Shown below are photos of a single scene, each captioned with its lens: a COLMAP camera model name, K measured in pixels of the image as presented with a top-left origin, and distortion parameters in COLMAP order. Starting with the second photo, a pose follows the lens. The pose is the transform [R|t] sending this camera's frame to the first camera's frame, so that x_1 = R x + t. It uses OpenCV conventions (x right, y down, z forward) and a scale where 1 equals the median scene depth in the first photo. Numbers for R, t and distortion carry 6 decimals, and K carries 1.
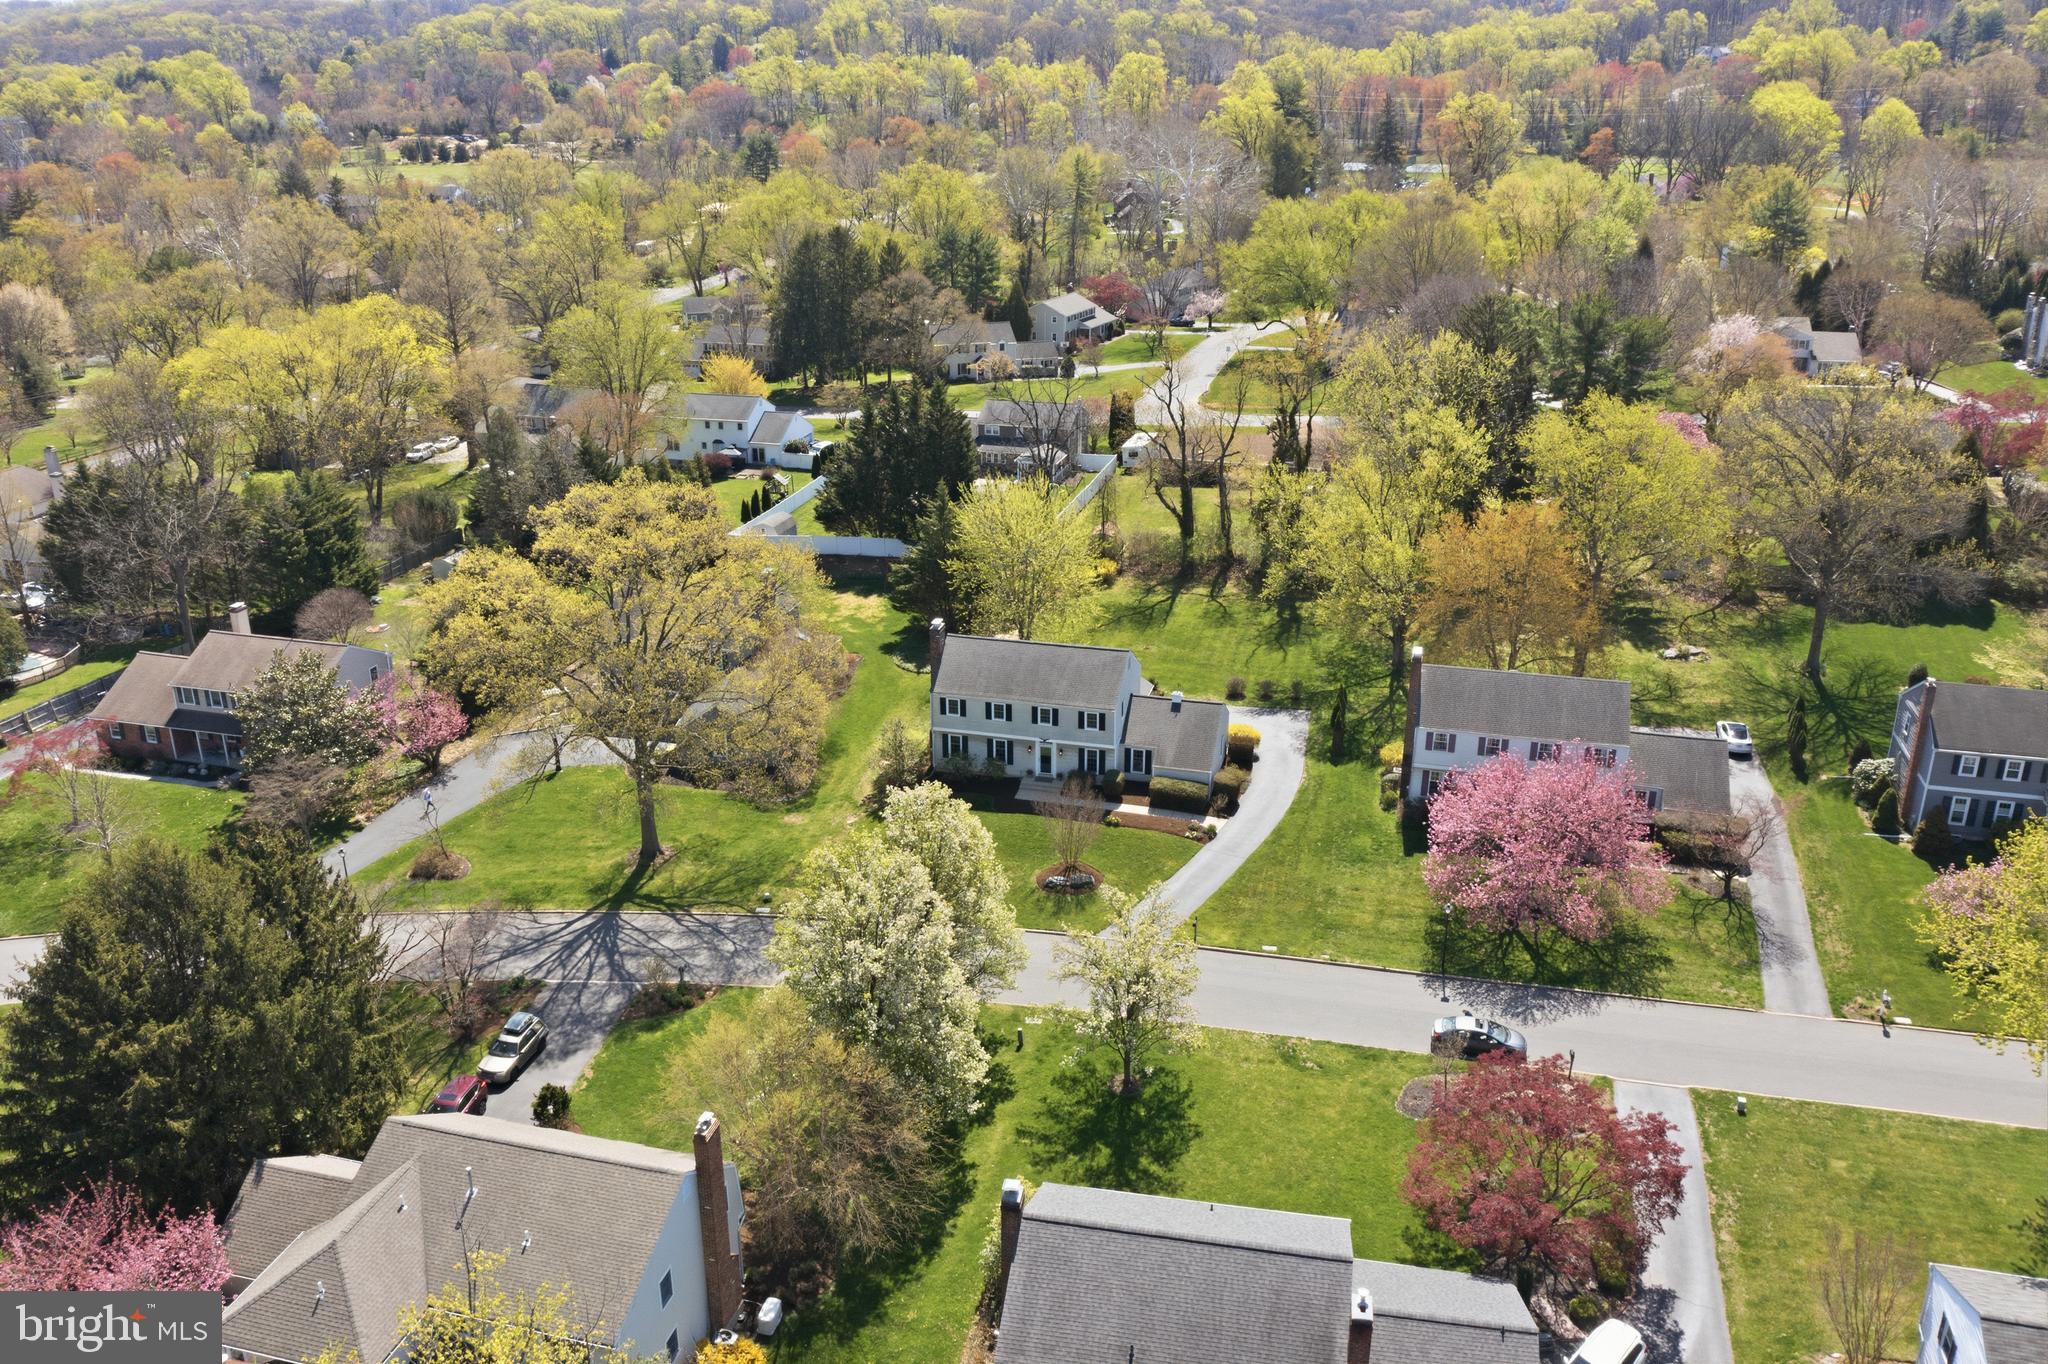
lens RADIAL K [[1623.6, 0, 1021.1], [0, 1623.6, 661.3], [0, 0, 1]] dist [-0.011456, 0.001770]
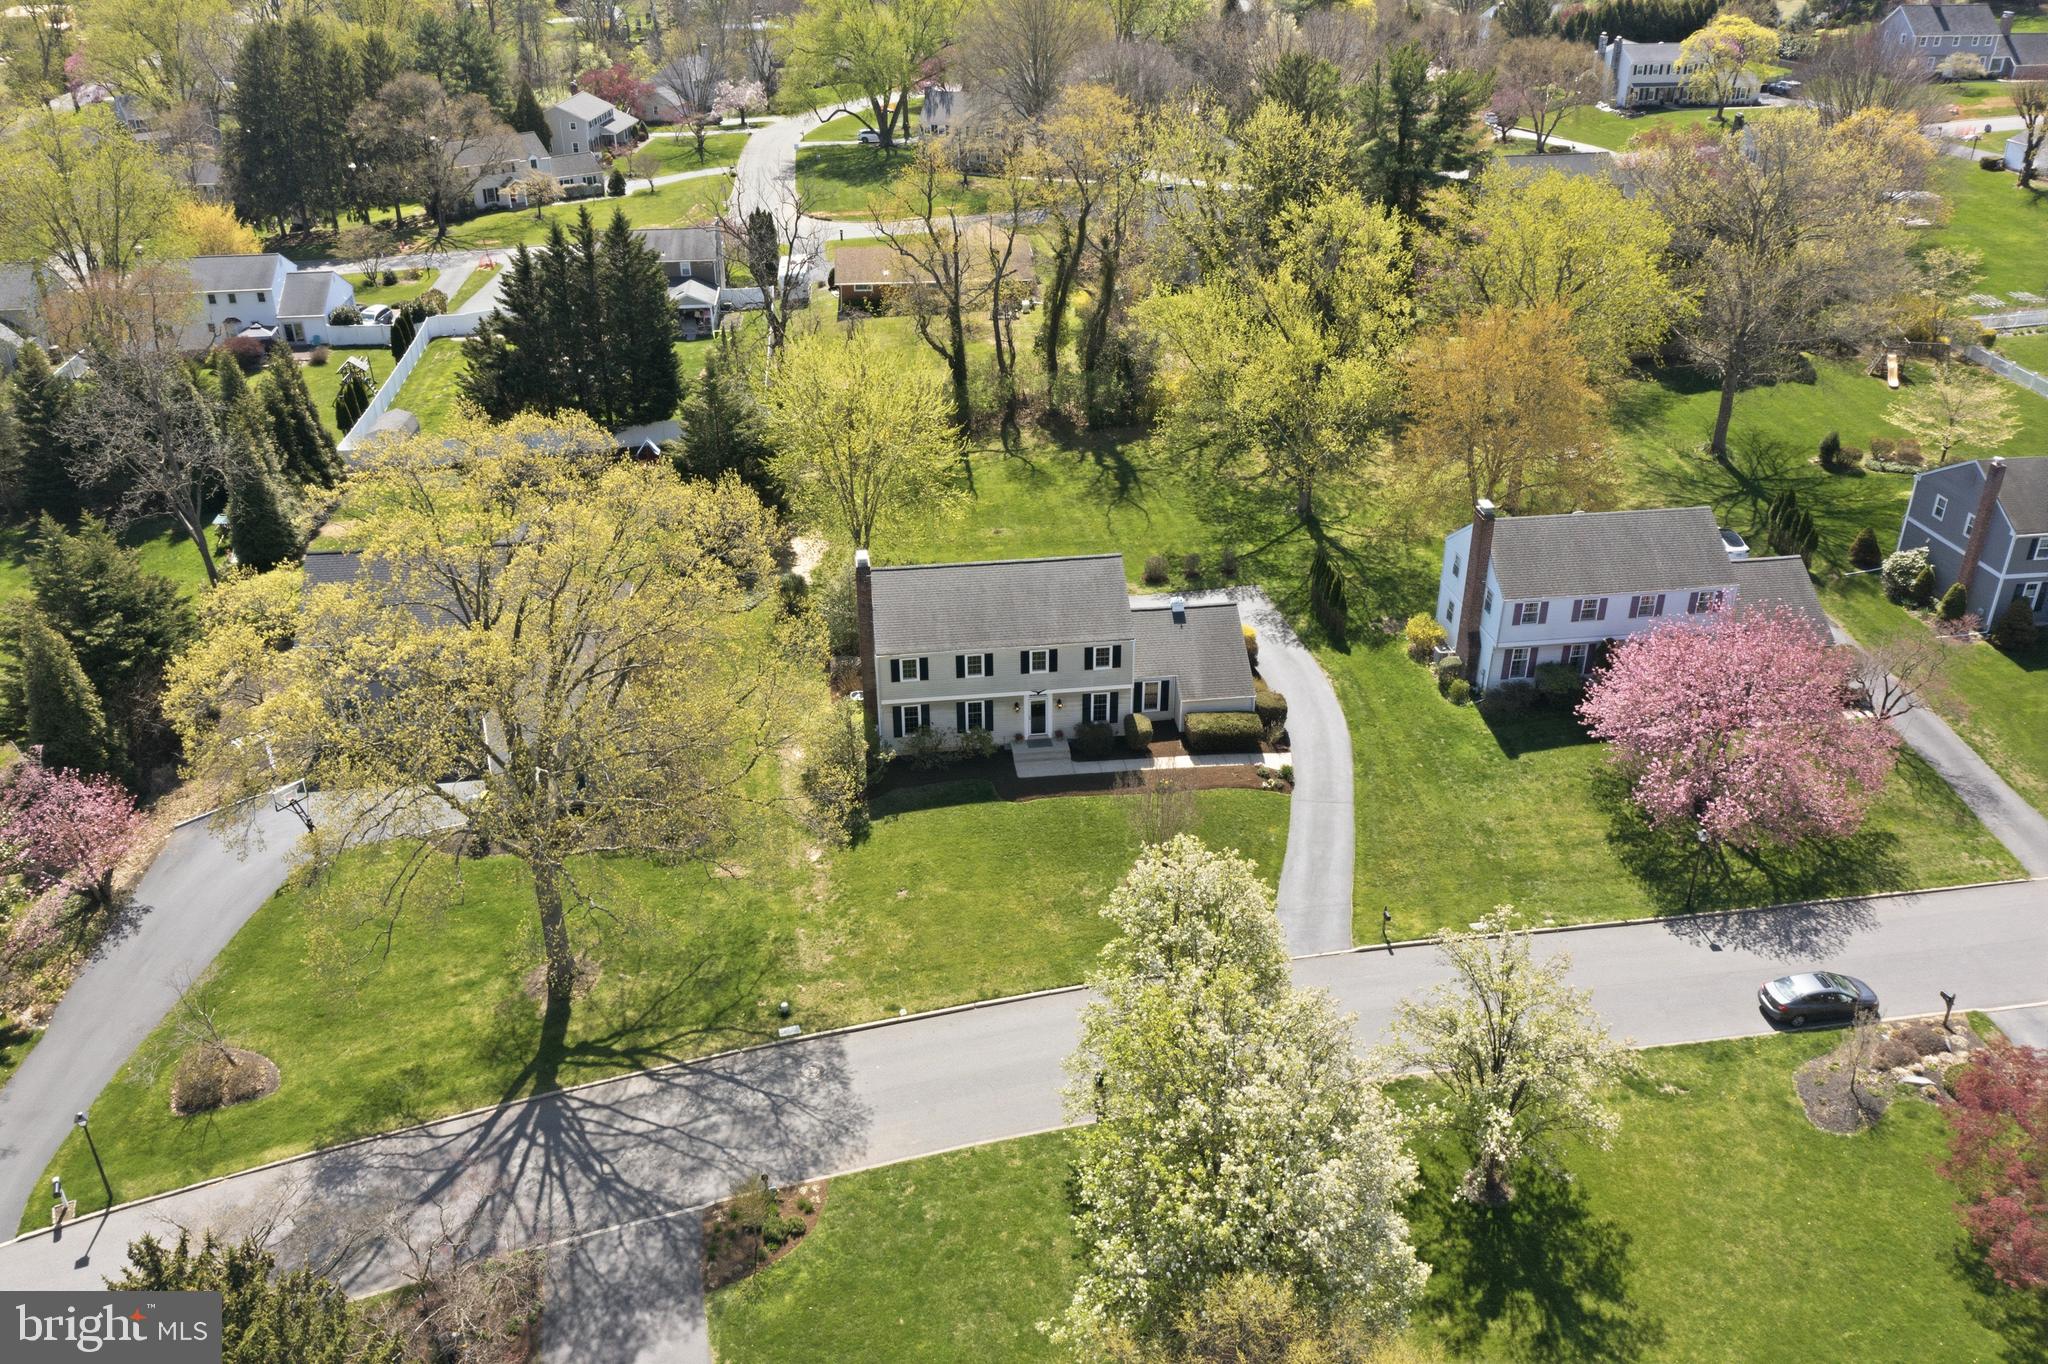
lens RADIAL K [[1623.6, 0, 1021.1], [0, 1623.6, 661.3], [0, 0, 1]] dist [-0.011456, 0.001770]
pose [[0.925540, -0.175856, 0.335336, -0.236768], [0.134985, 0.980661, 0.141711, -0.070991], [-0.353772, -0.085894, 0.931380, 0.306537]]
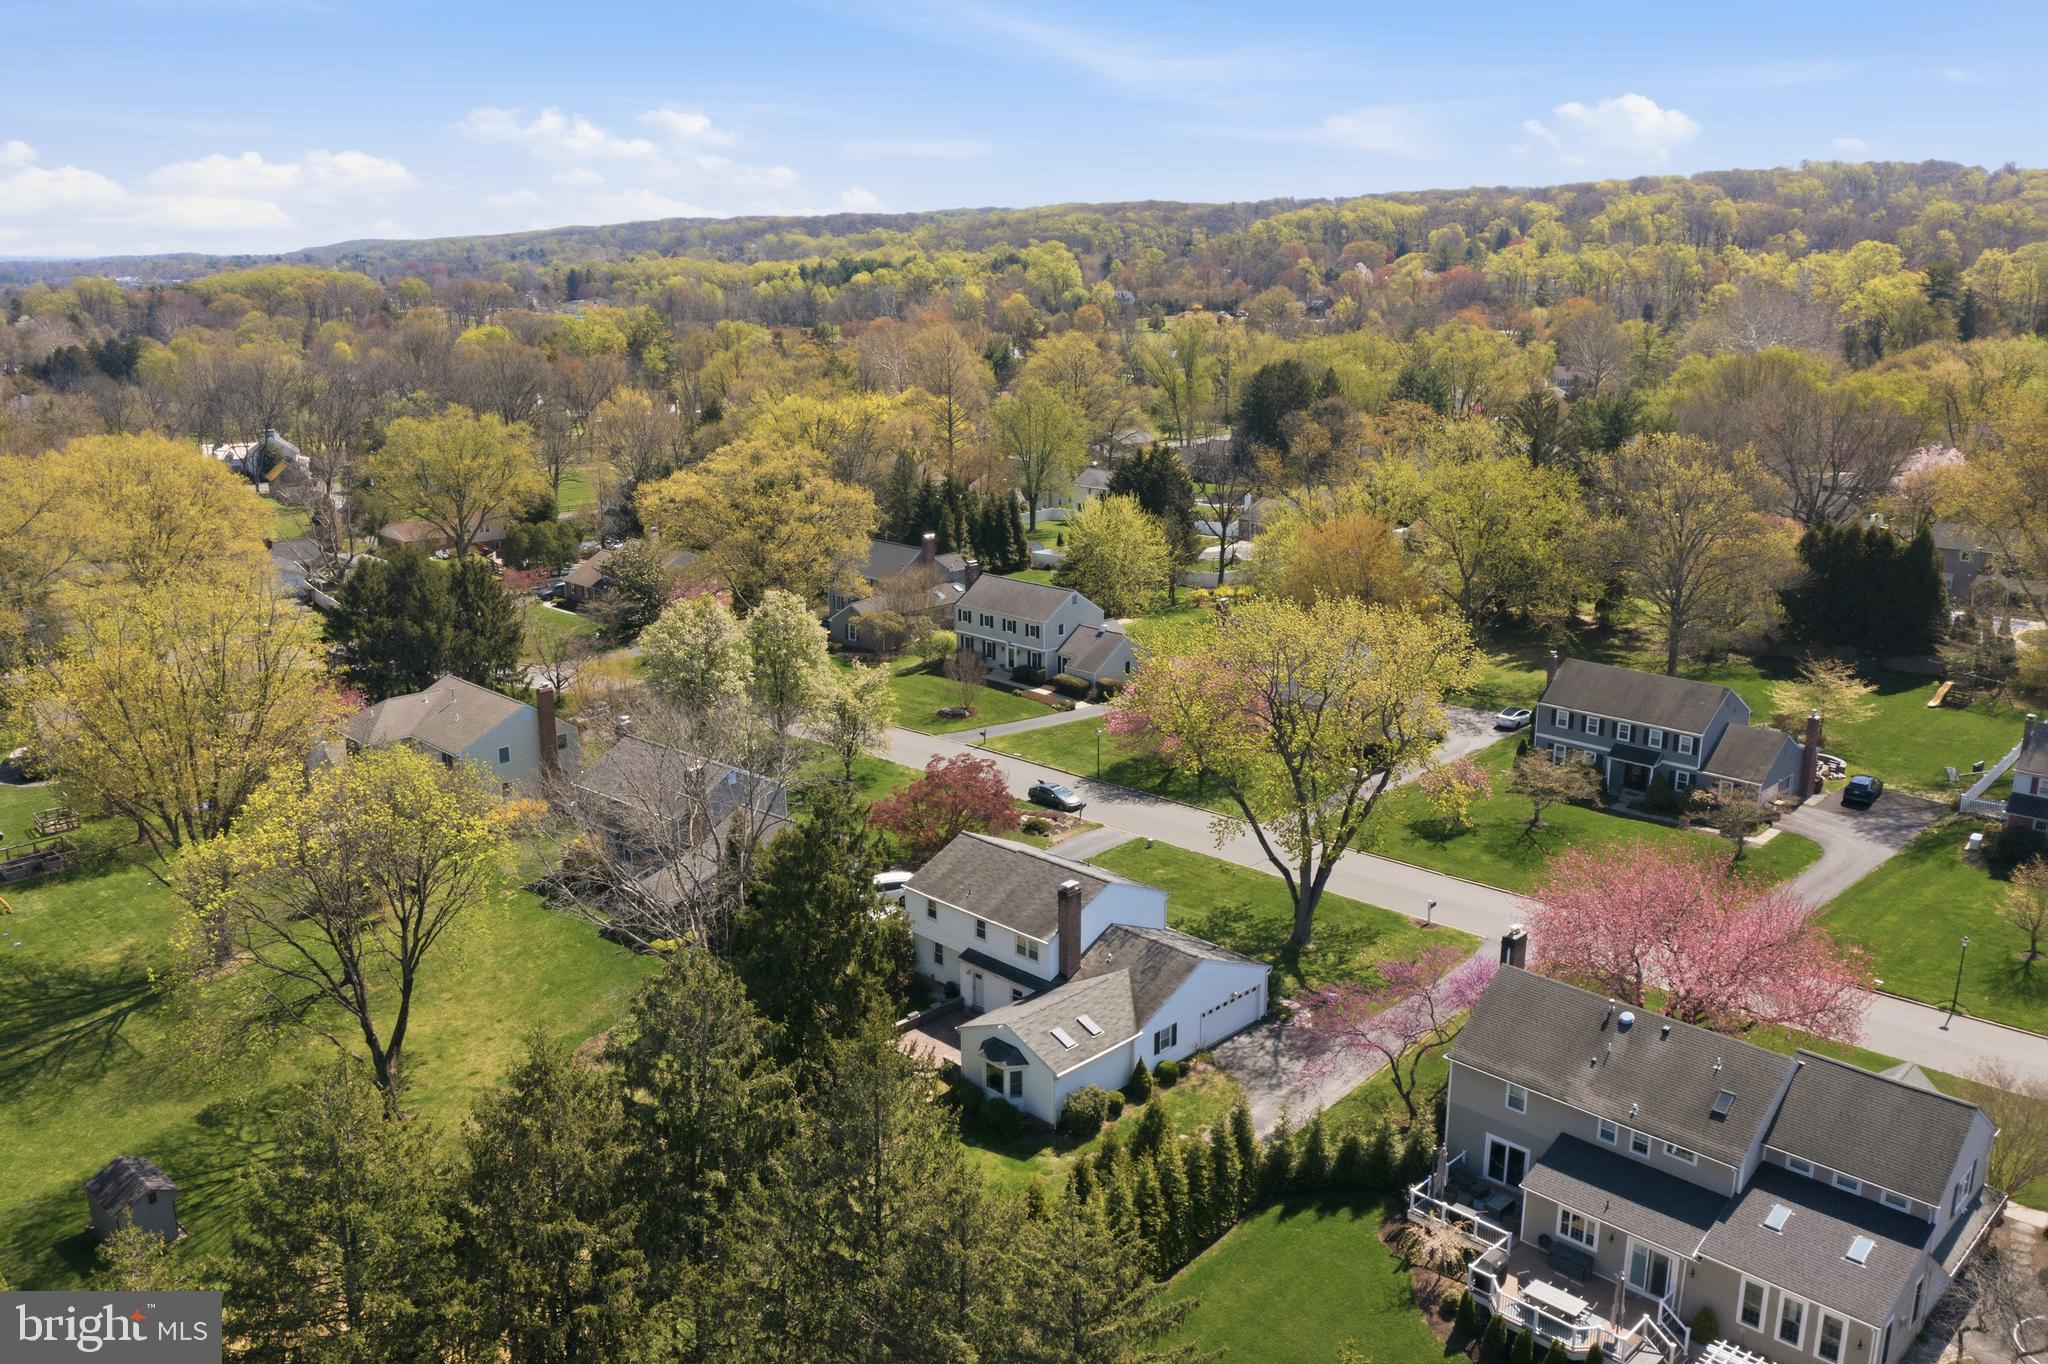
lens RADIAL K [[1623.6, 0, 1021.1], [0, 1623.6, 661.3], [0, 0, 1]] dist [-0.011456, 0.001770]
pose [[0.864598, 0.122855, -0.487213, 0.738856], [-0.177146, 0.981918, -0.066760, 0.160025], [0.470201, 0.144029, 0.870728, -0.281254]]
